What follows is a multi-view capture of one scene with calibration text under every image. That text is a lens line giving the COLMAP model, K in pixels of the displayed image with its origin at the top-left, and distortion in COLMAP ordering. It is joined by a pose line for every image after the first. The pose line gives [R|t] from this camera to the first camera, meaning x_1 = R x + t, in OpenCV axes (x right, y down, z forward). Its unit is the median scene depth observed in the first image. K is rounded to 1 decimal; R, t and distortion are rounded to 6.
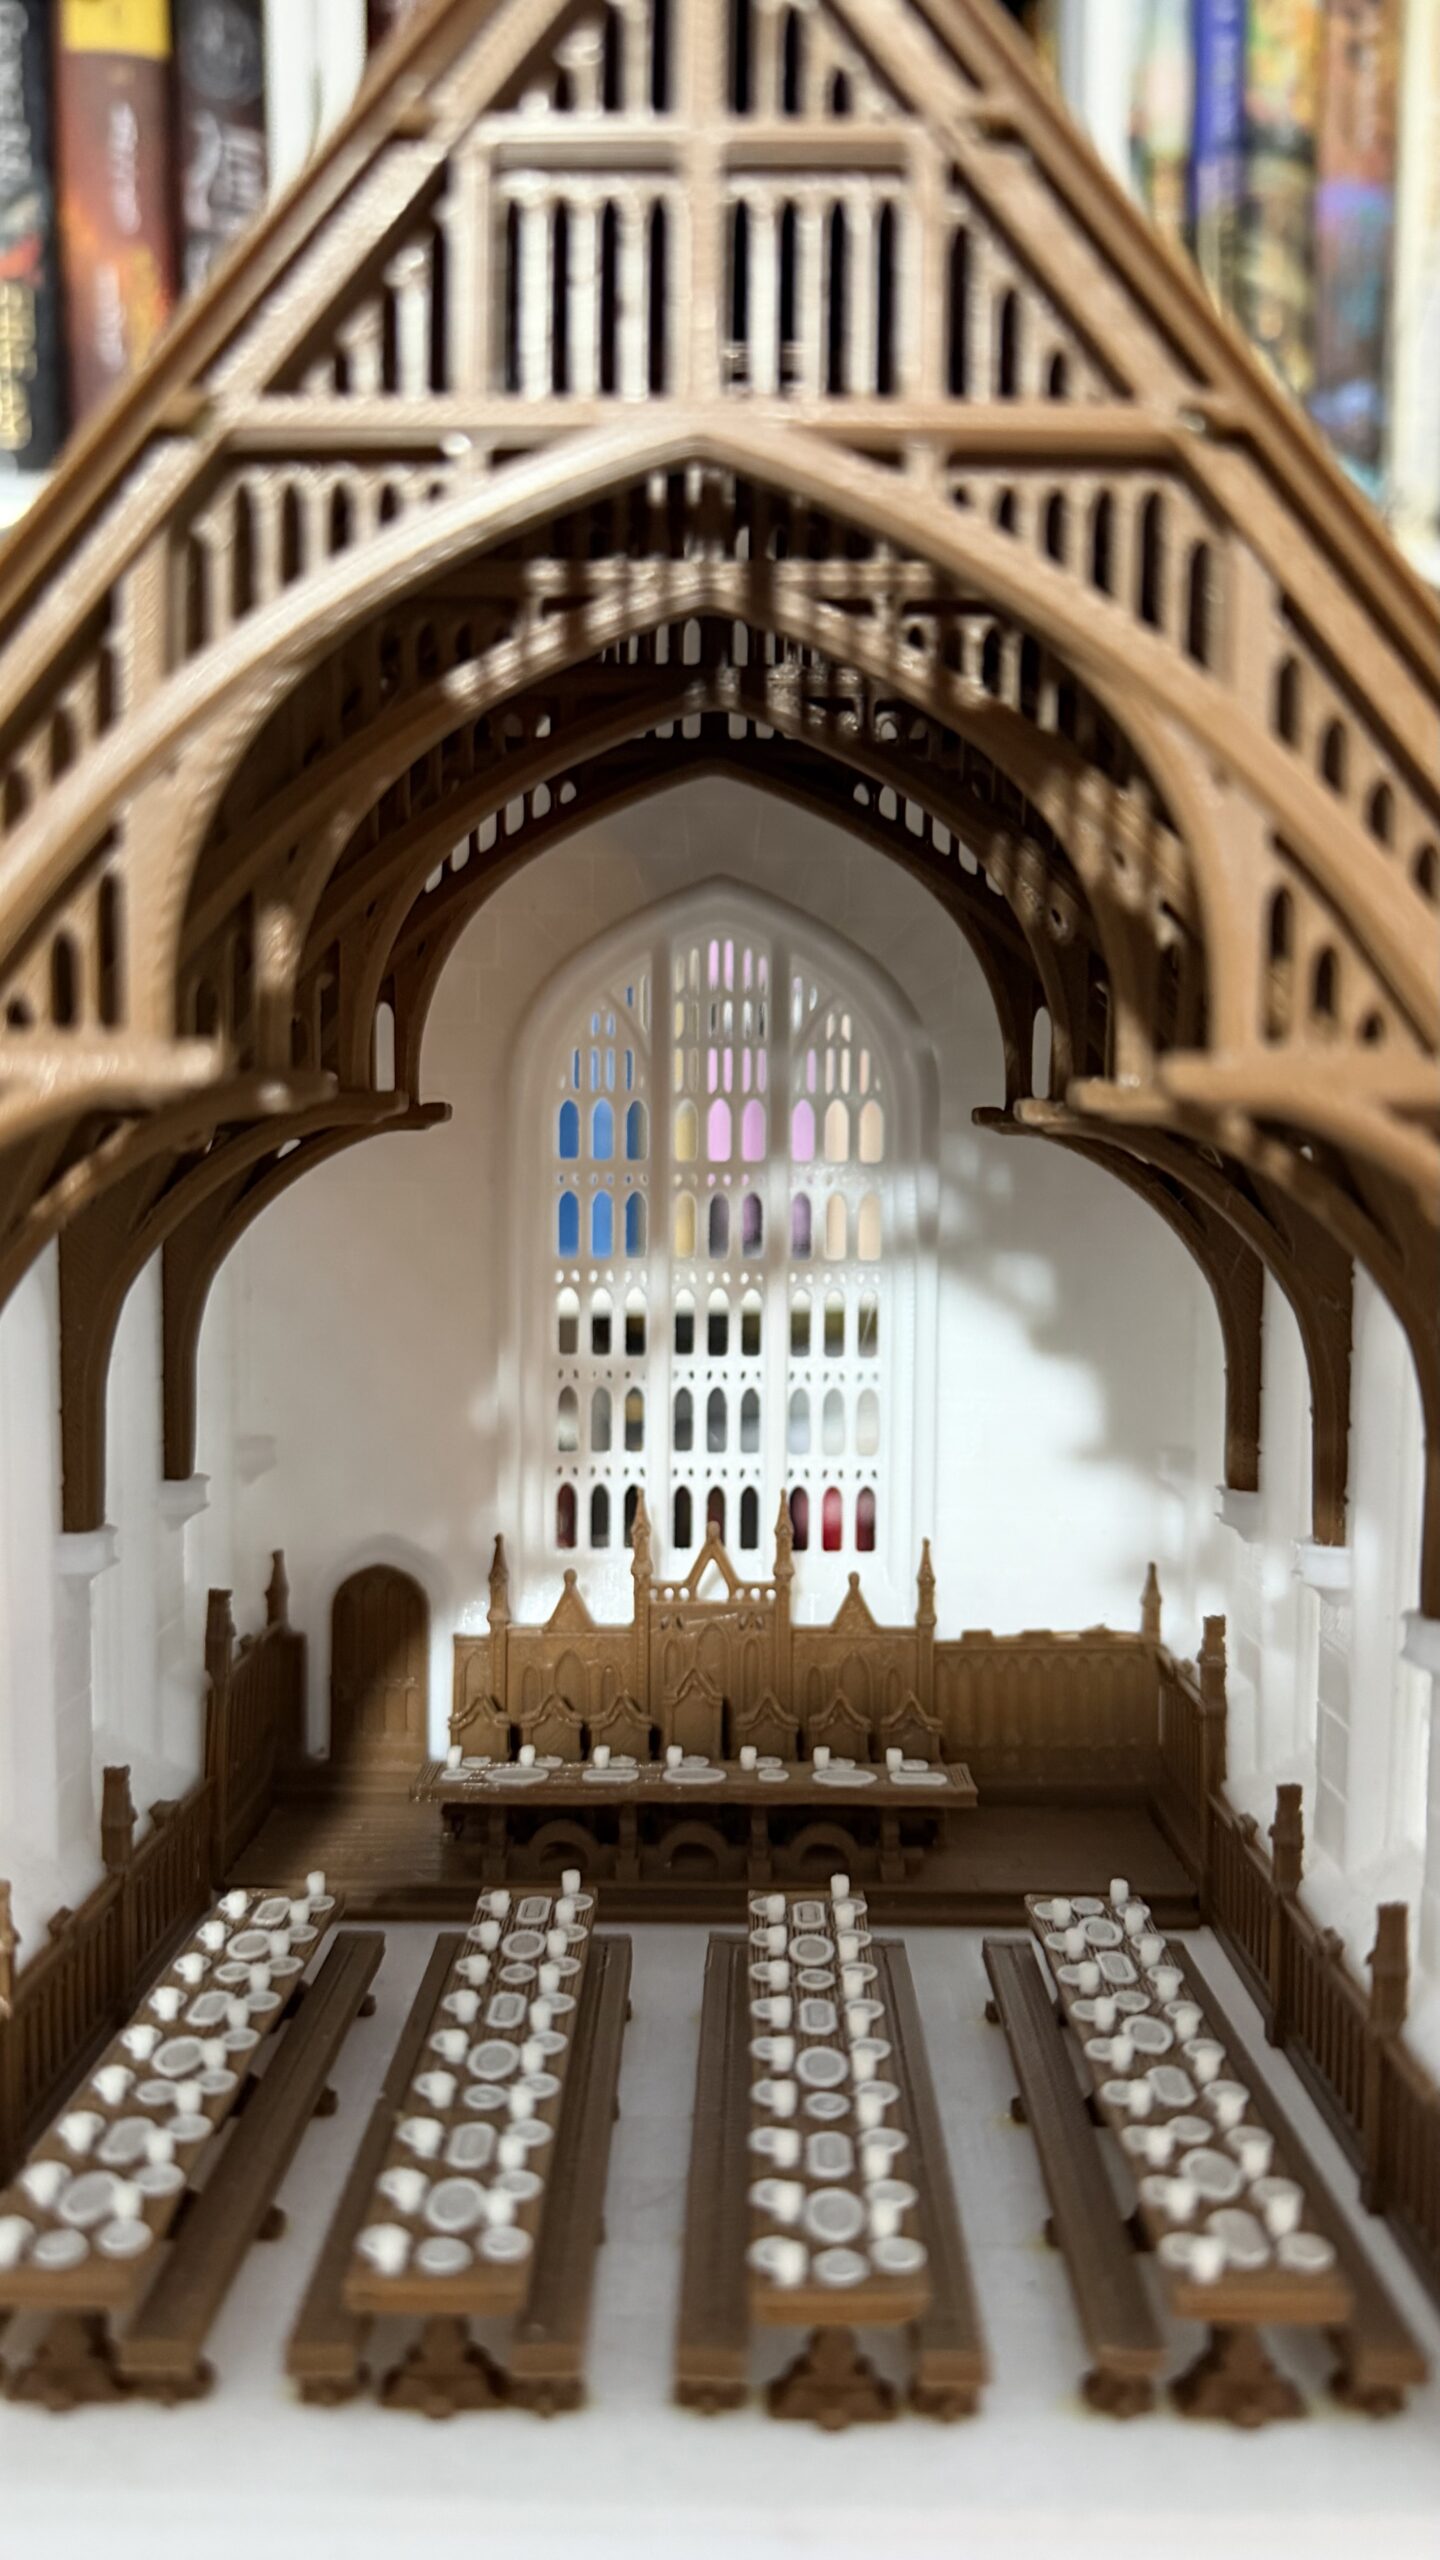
lens RADIAL K [[1923.6, 0, 720.0], [0, 1923.6, 1280.0], [0, 0, 1]] dist [0.176983, -0.385287]
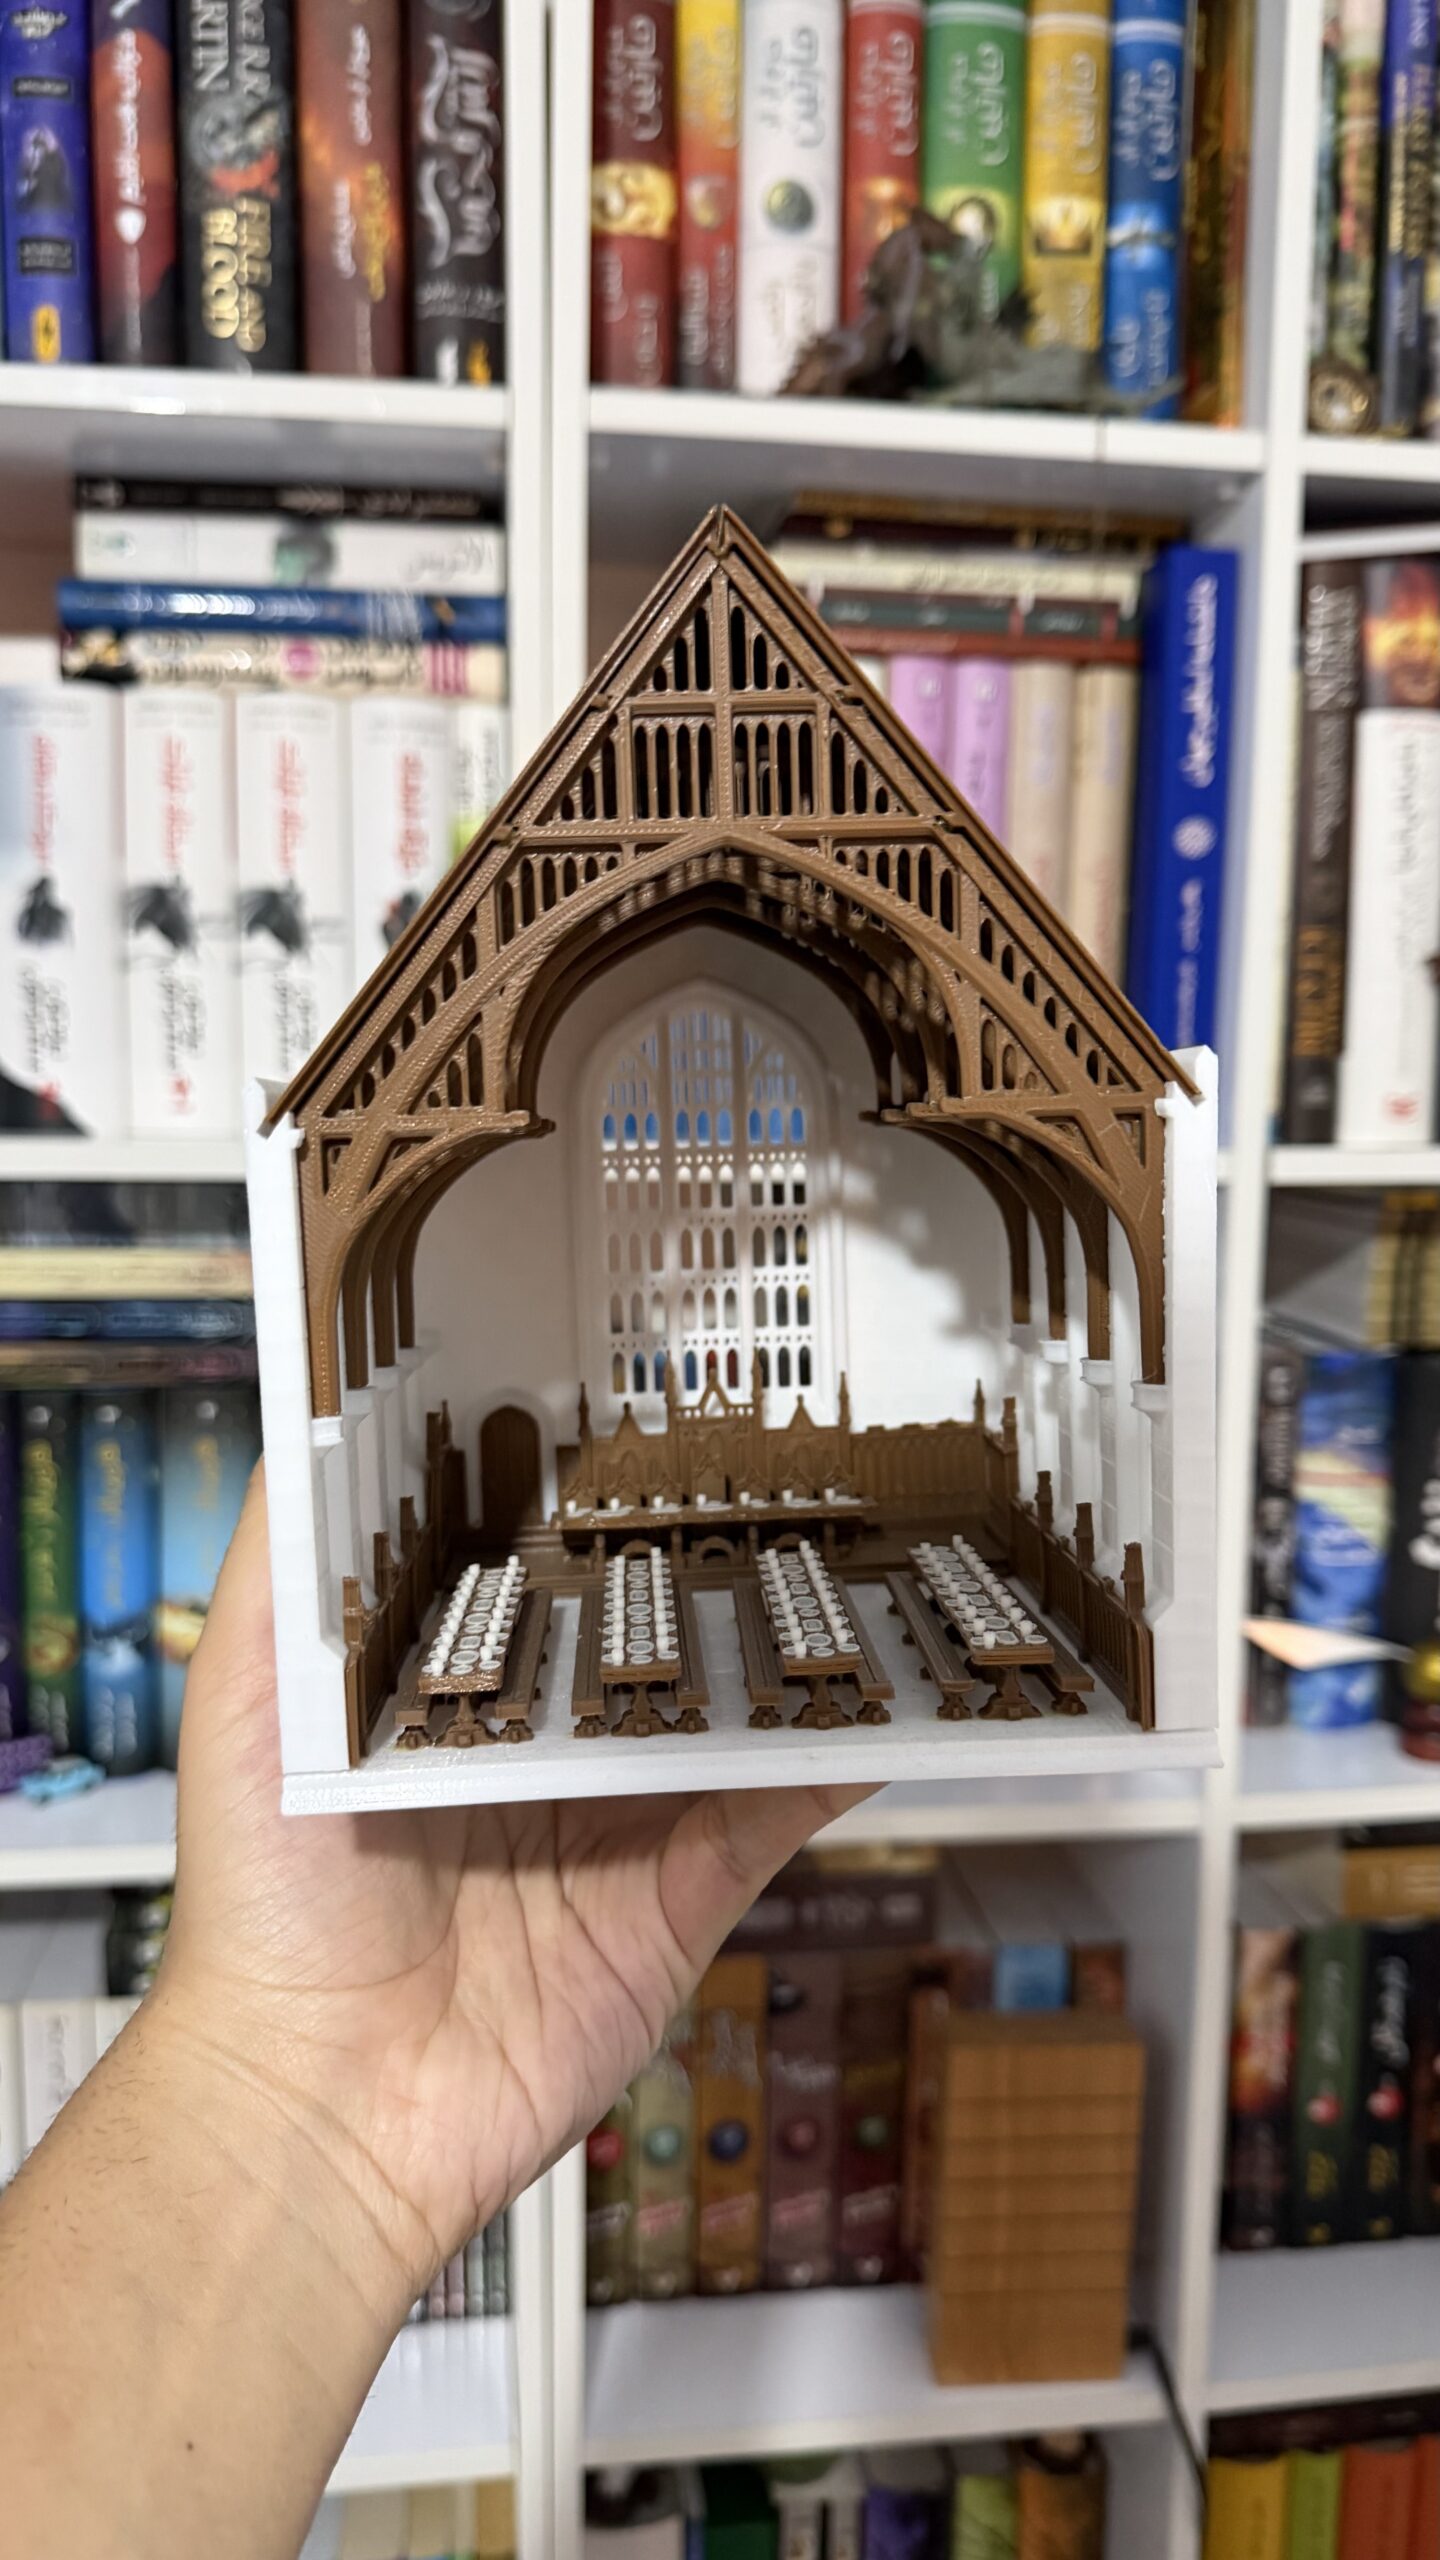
lens RADIAL K [[1923.6, 0, 720.0], [0, 1923.6, 1280.0], [0, 0, 1]] dist [0.176983, -0.385287]
pose [[0.997434, -0.046789, 0.054179, -0.100097], [0.046148, 0.998850, 0.013012, 0.035485], [-0.054725, -0.010478, 0.998446, -0.762822]]
